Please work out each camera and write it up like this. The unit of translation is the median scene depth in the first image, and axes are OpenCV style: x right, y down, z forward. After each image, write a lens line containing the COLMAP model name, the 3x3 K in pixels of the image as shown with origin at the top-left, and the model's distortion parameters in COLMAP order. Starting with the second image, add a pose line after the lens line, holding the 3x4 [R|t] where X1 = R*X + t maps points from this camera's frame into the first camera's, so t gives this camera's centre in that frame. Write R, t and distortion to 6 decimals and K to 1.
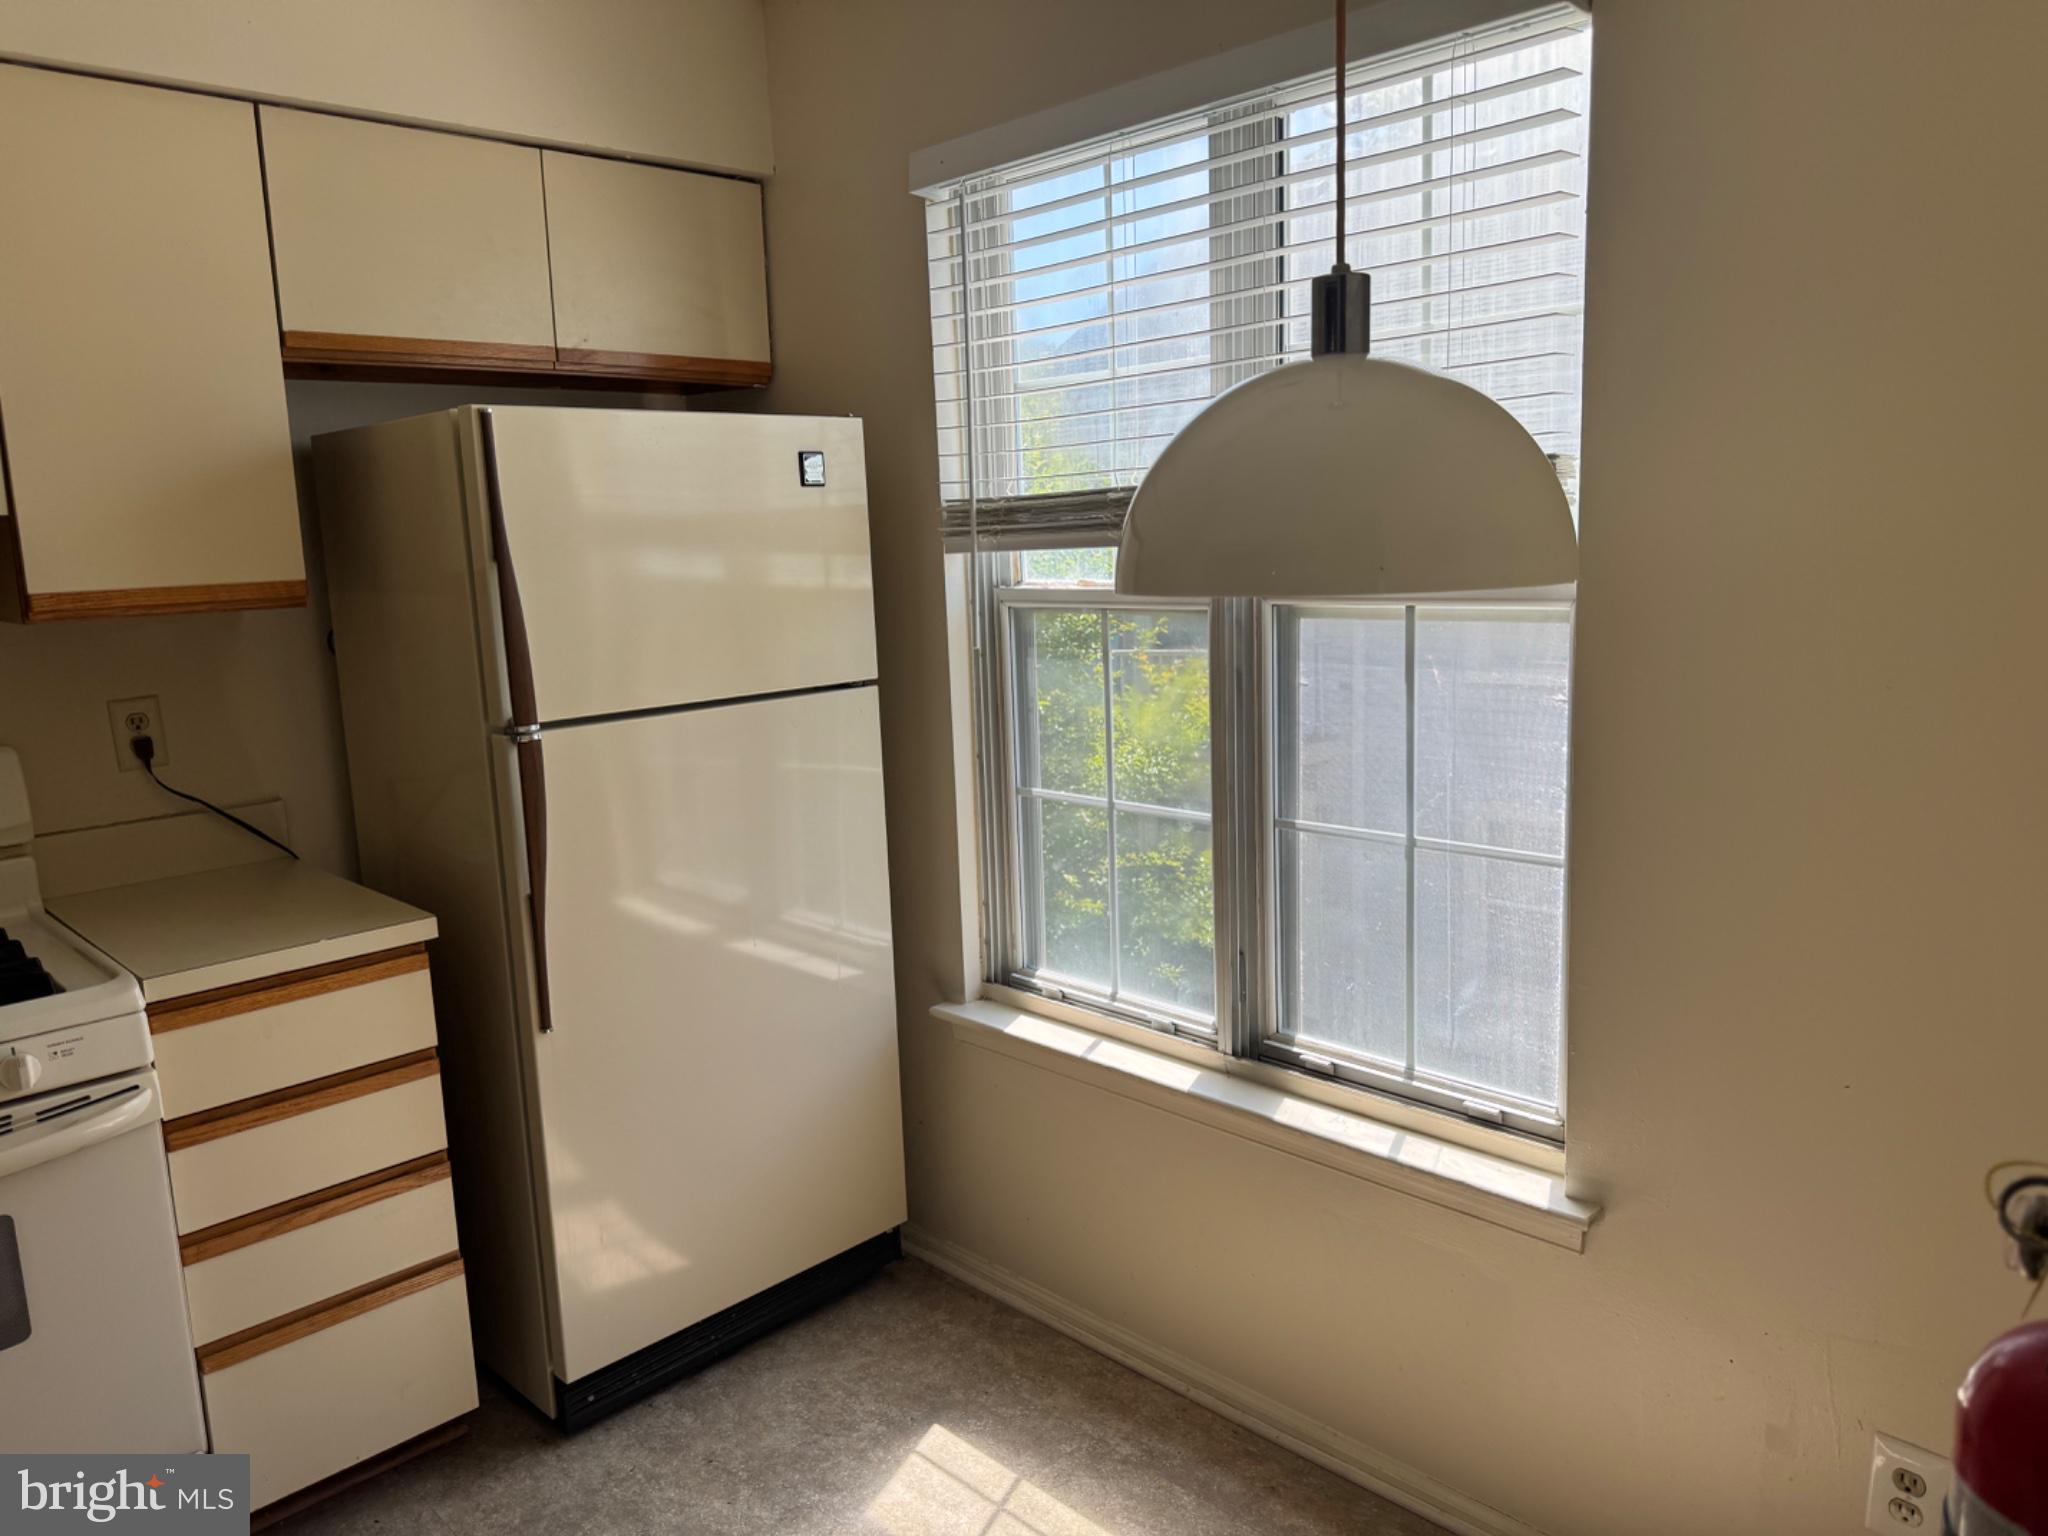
lens RADIAL K [[1450.4, 0, 1024.3], [0, 1450.4, 775.2], [0, 0, 1]] dist [0.052964, -0.064313]
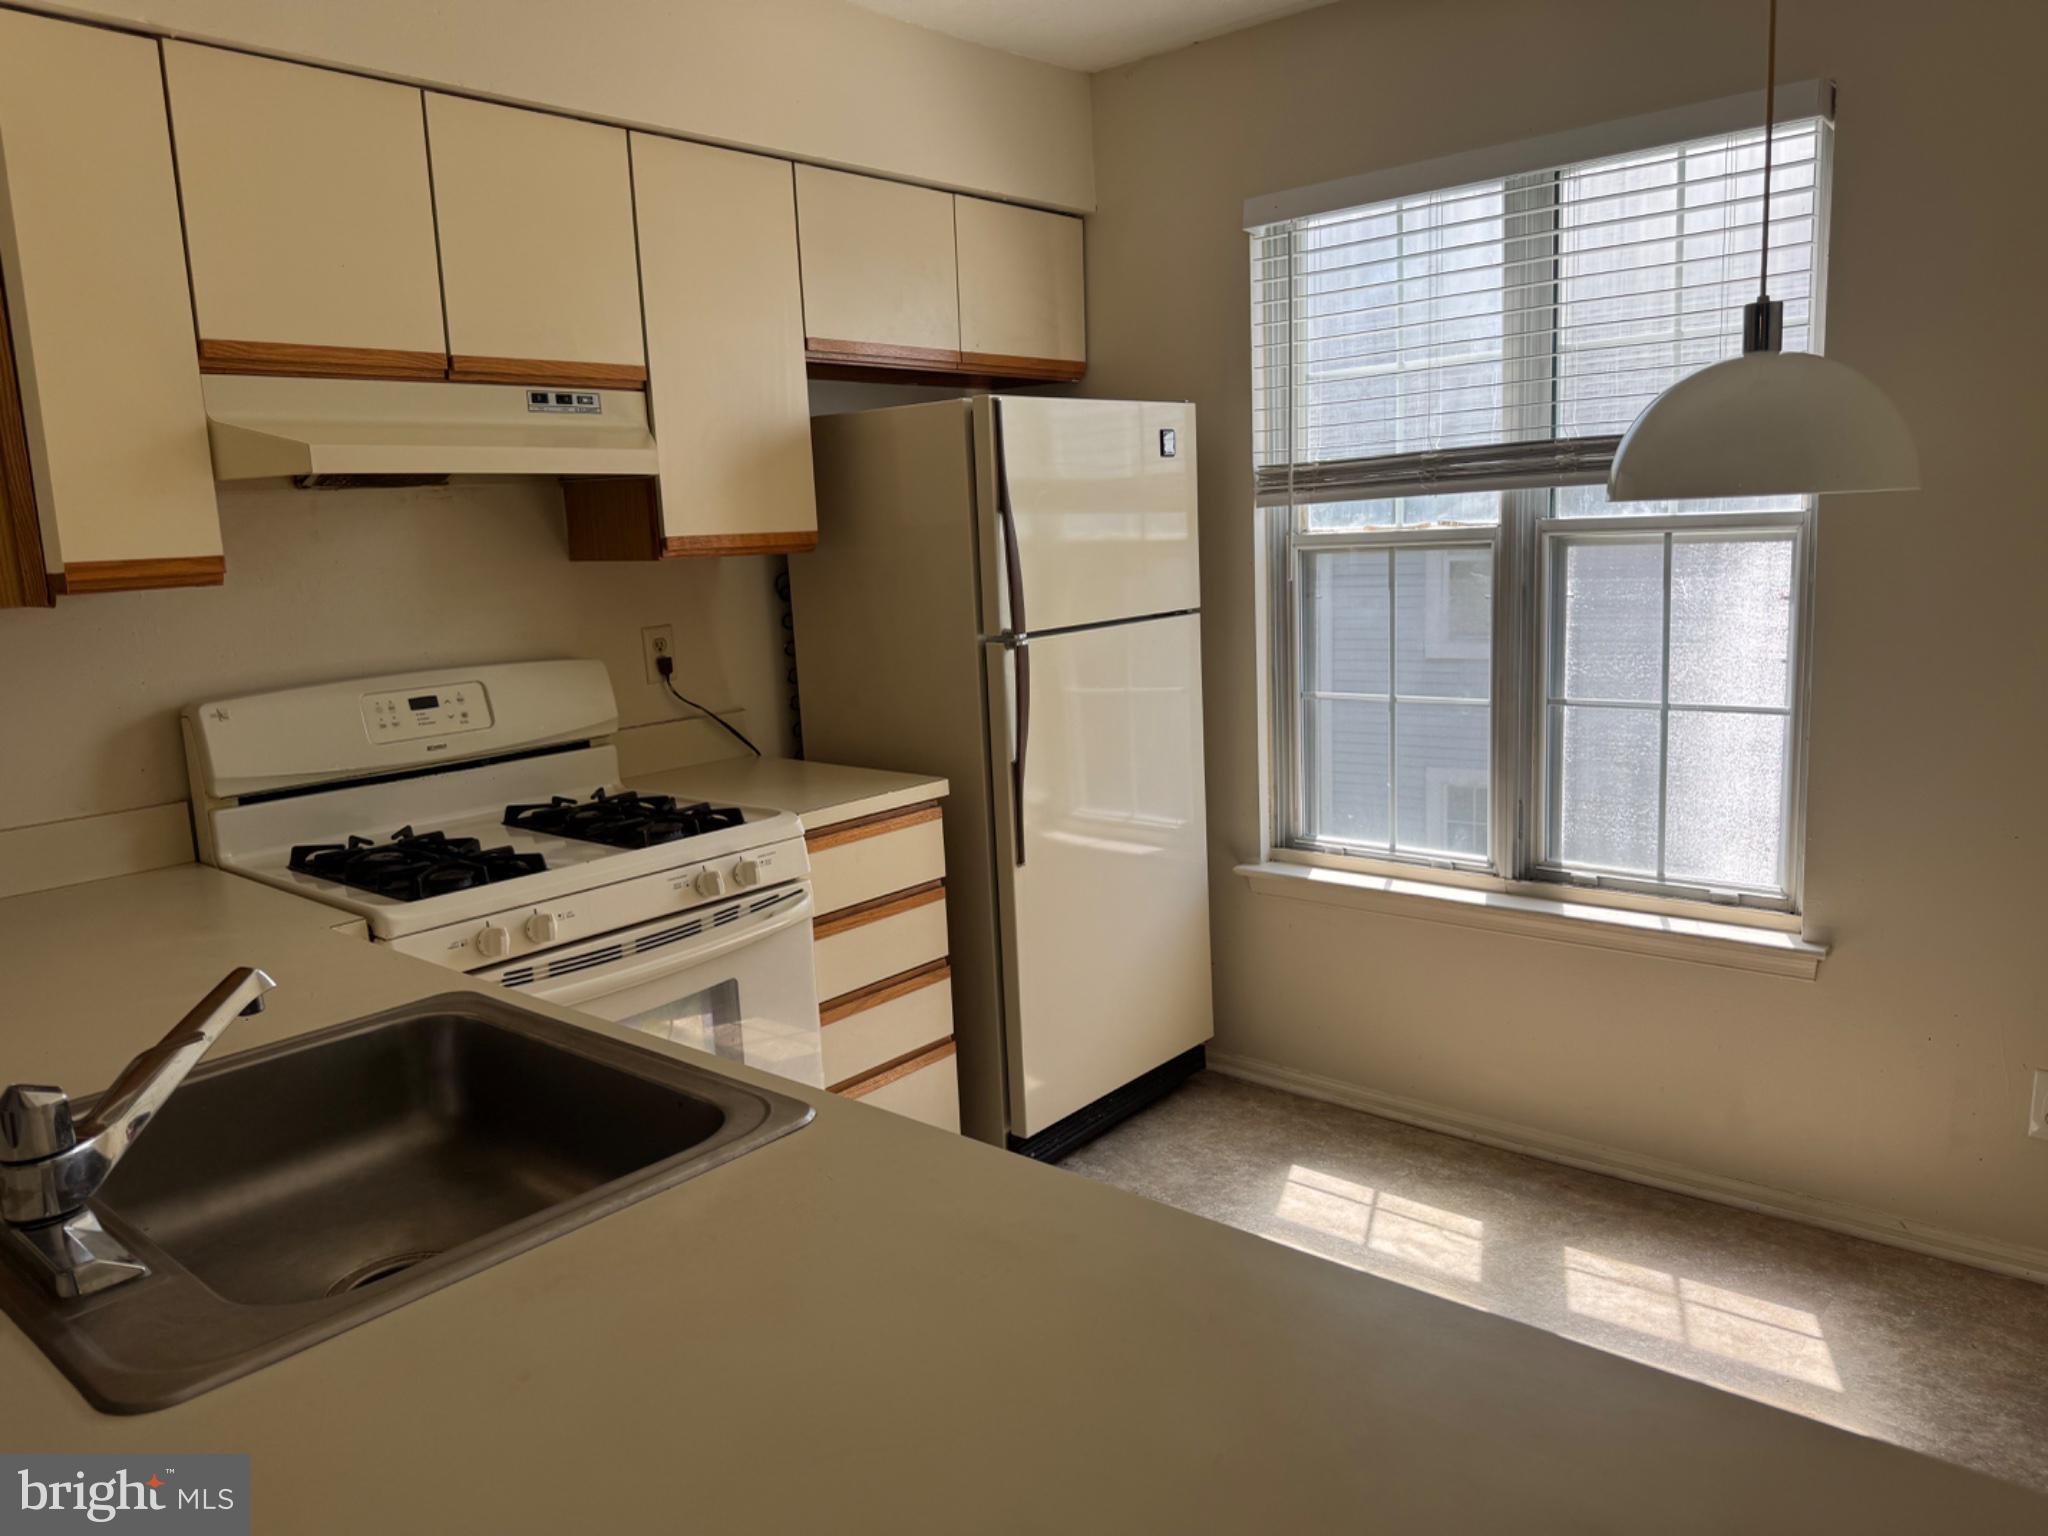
lens RADIAL K [[1450.4, 0, 1023.0], [0, 1450.4, 771.6], [0, 0, 1]] dist [0.052964, -0.064313]
pose [[0.997593, -0.022702, 0.065519, -0.394240], [0.022741, 0.999741, 0.000143, 0.085678], [-0.065505, 0.001348, 0.997851, -0.307895]]
